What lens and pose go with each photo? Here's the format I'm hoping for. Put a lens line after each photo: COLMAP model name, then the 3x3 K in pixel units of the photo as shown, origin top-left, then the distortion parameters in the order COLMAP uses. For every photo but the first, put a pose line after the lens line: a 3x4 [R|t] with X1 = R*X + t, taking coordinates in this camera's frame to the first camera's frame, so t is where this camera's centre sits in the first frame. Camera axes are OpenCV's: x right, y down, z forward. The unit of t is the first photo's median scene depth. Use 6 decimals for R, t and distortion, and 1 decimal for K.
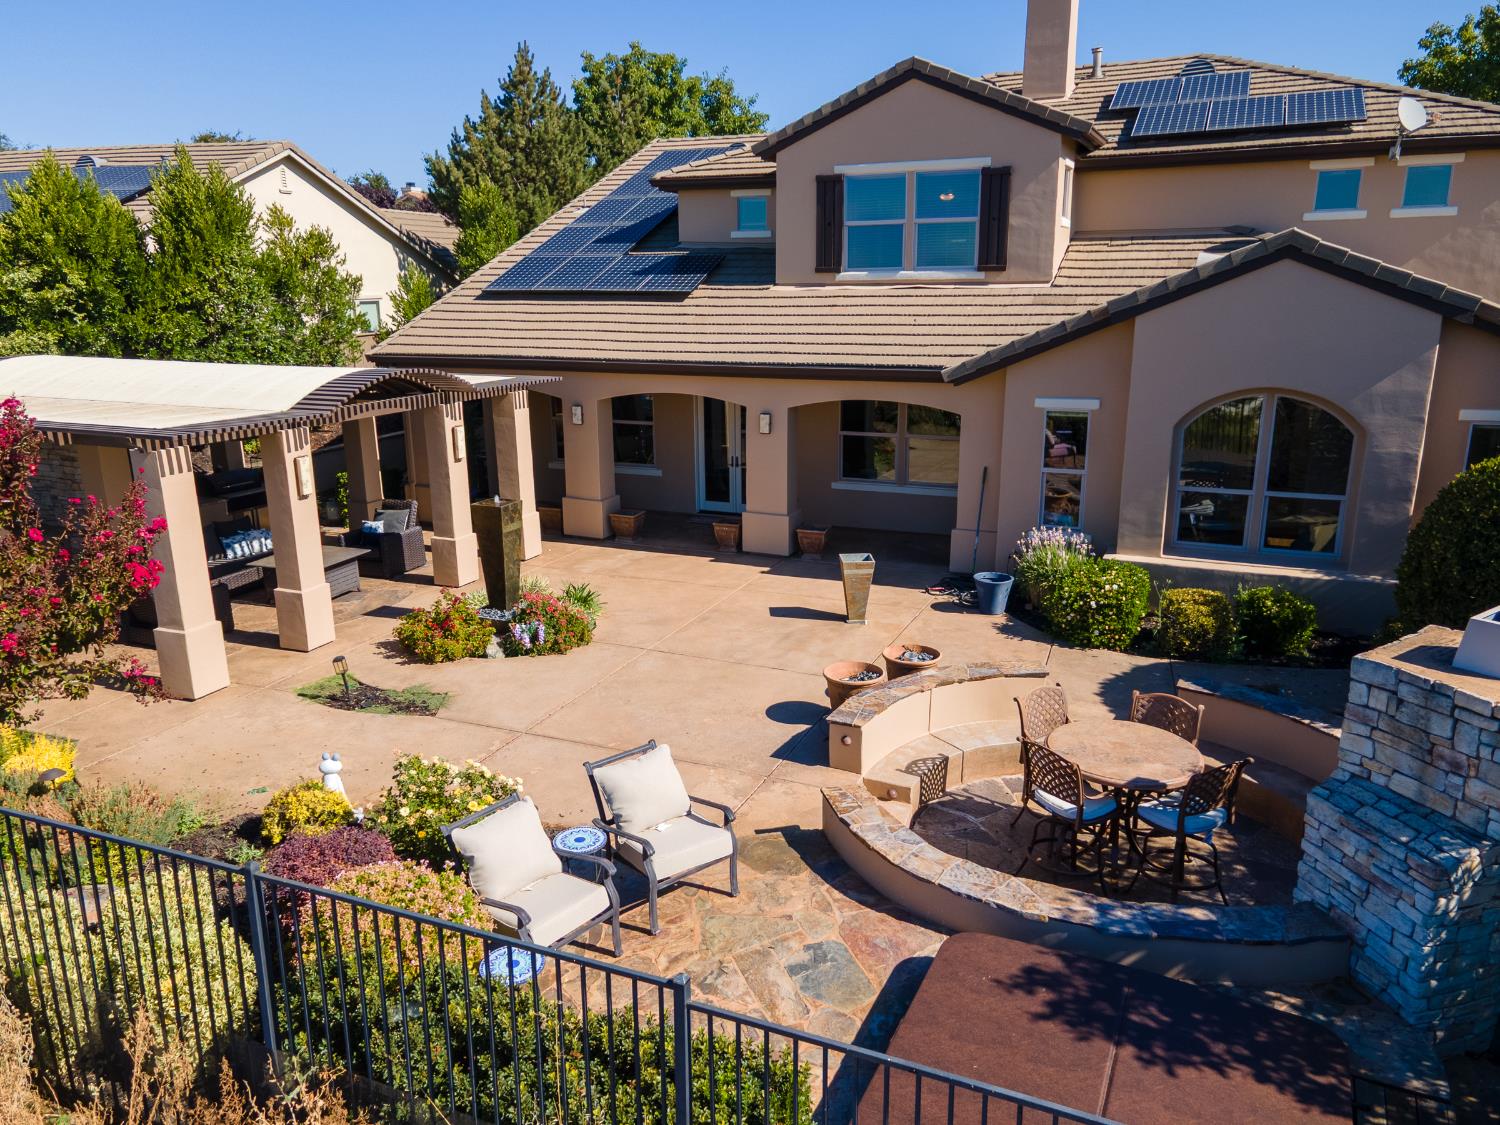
lens RADIAL K [[1081.6, 0, 747.7], [0, 1081.6, 563.5], [0, 0, 1]] dist [0.040399, 0.010154]
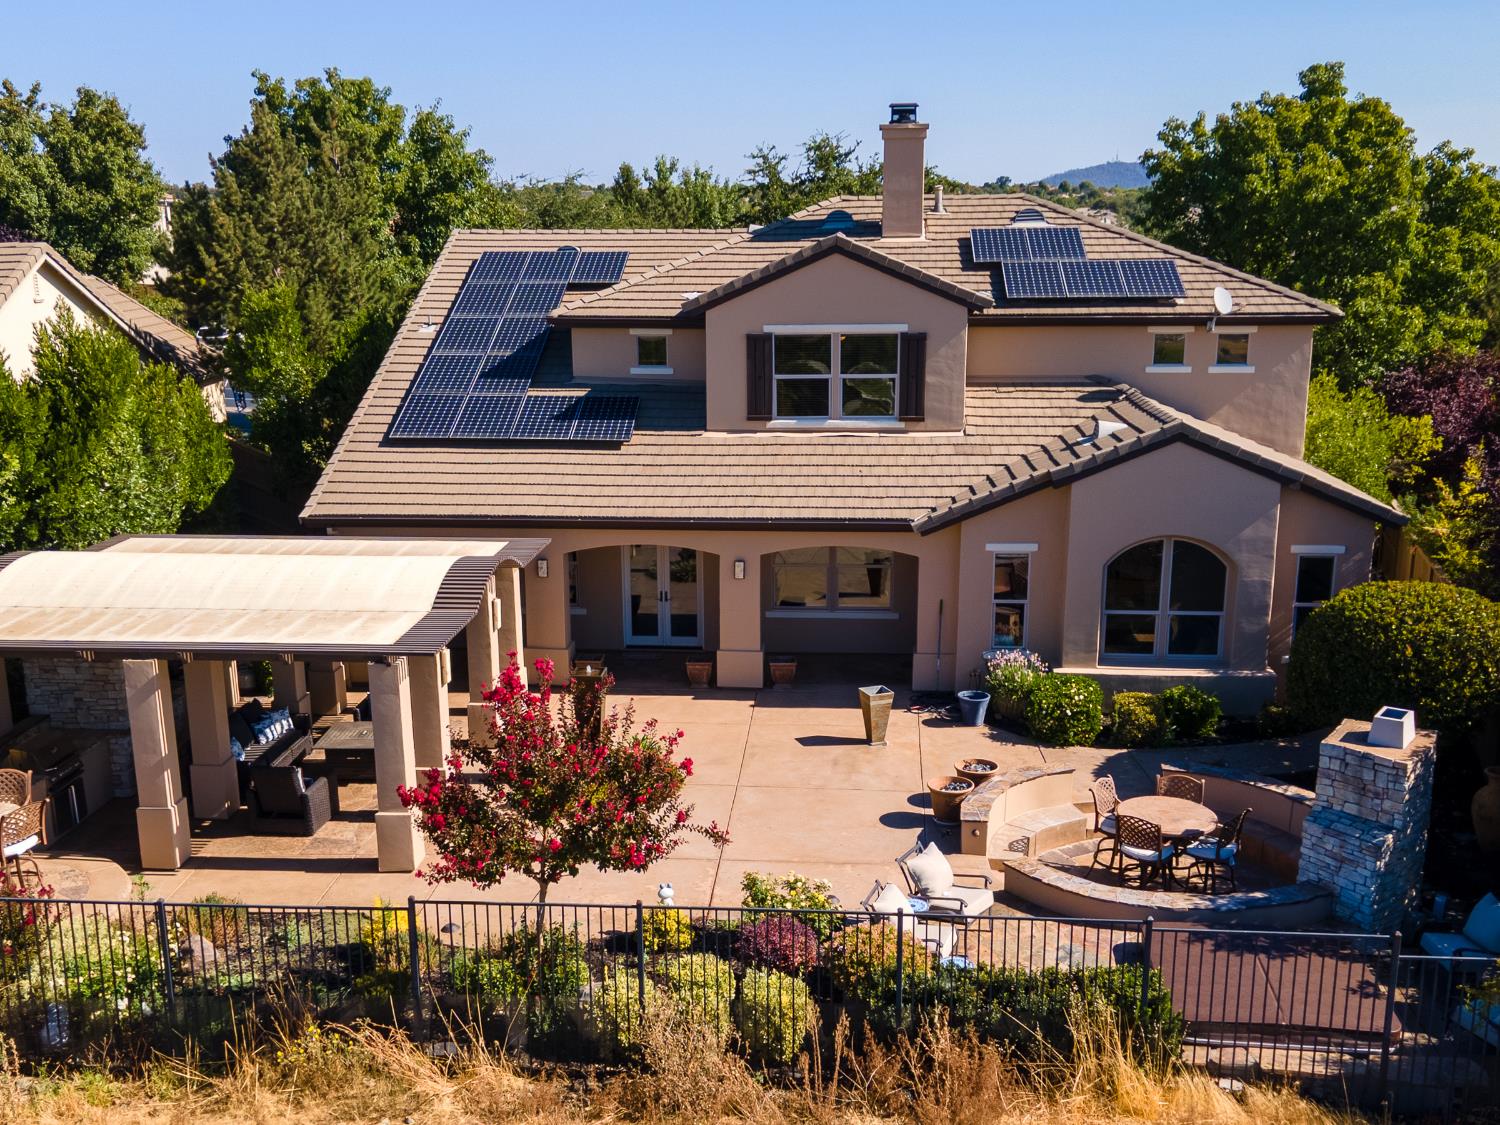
lens RADIAL K [[1537.6, 0, 735.6], [0, 1537.6, 626.3], [0, 0, 1]] dist [0.059456, 0.000000]
pose [[0.947635, -0.079299, 0.309355, -0.550259], [0.081068, 0.996683, 0.007156, -0.097798], [-0.308896, 0.018298, 0.950920, -0.553099]]
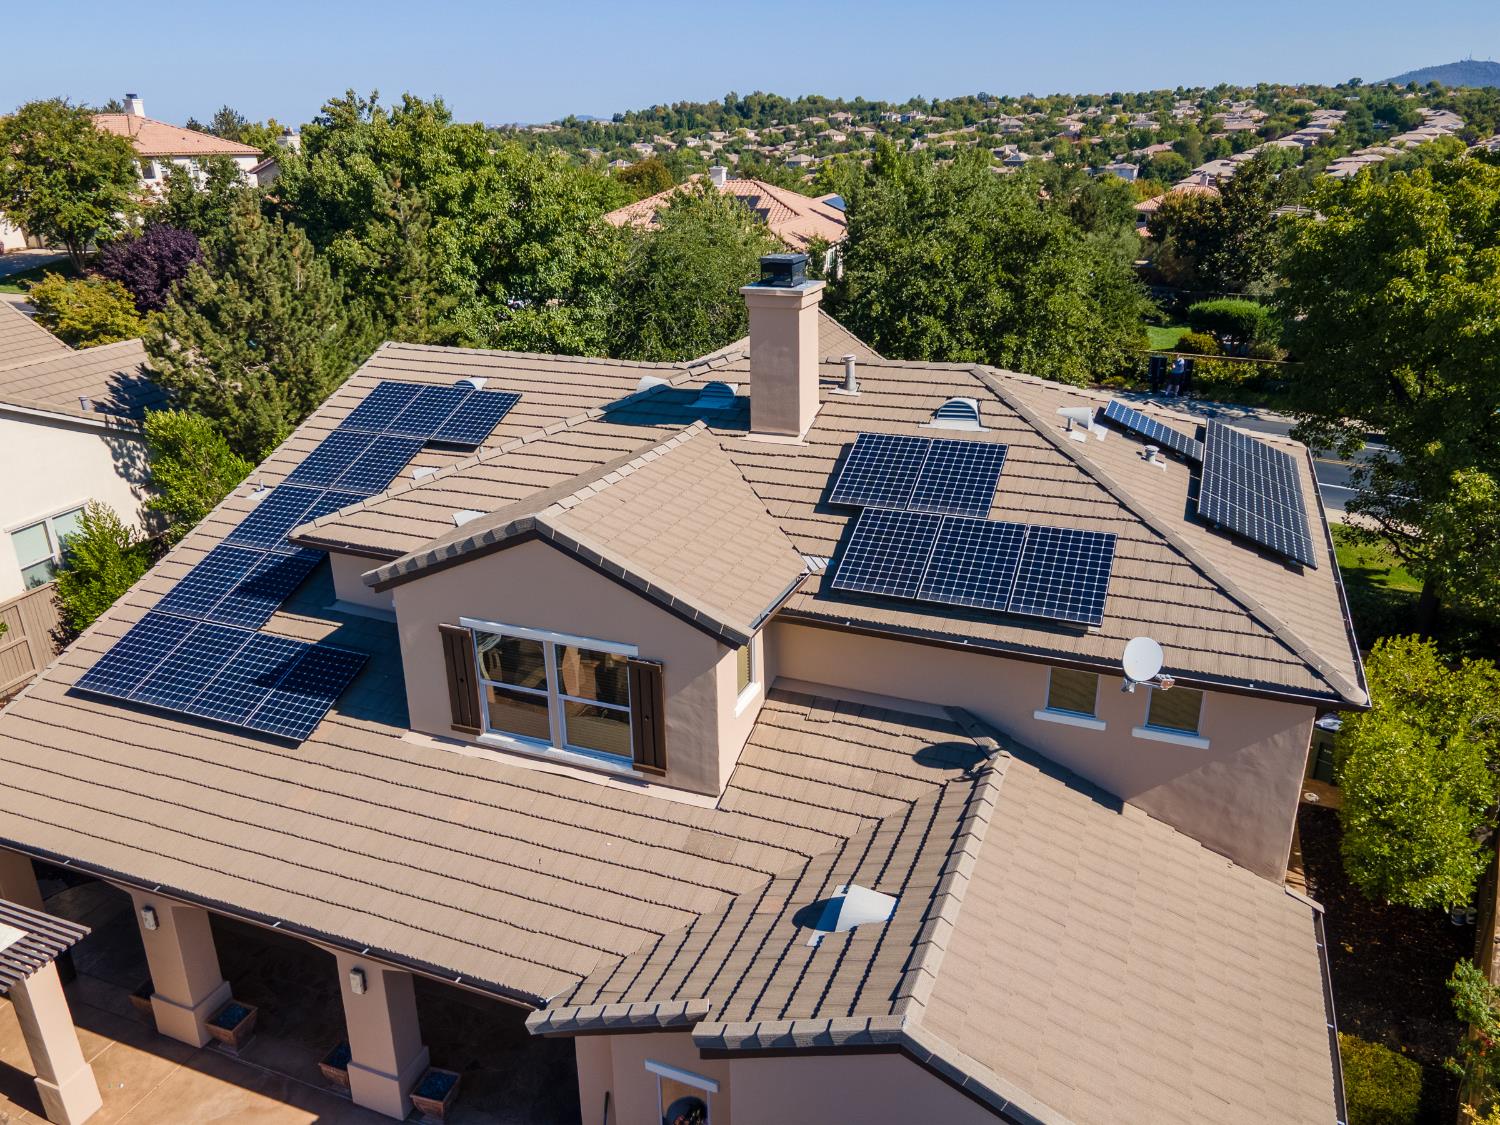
lens RADIAL K [[1081.6, 0, 749.4], [0, 1081.6, 564.9], [0, 0, 1]] dist [0.040399, 0.010154]
pose [[0.999808, -0.012079, 0.015425, 0.340628], [0.010073, 0.992216, 0.124120, -0.613447], [-0.016804, -0.123941, 0.992147, 0.280985]]
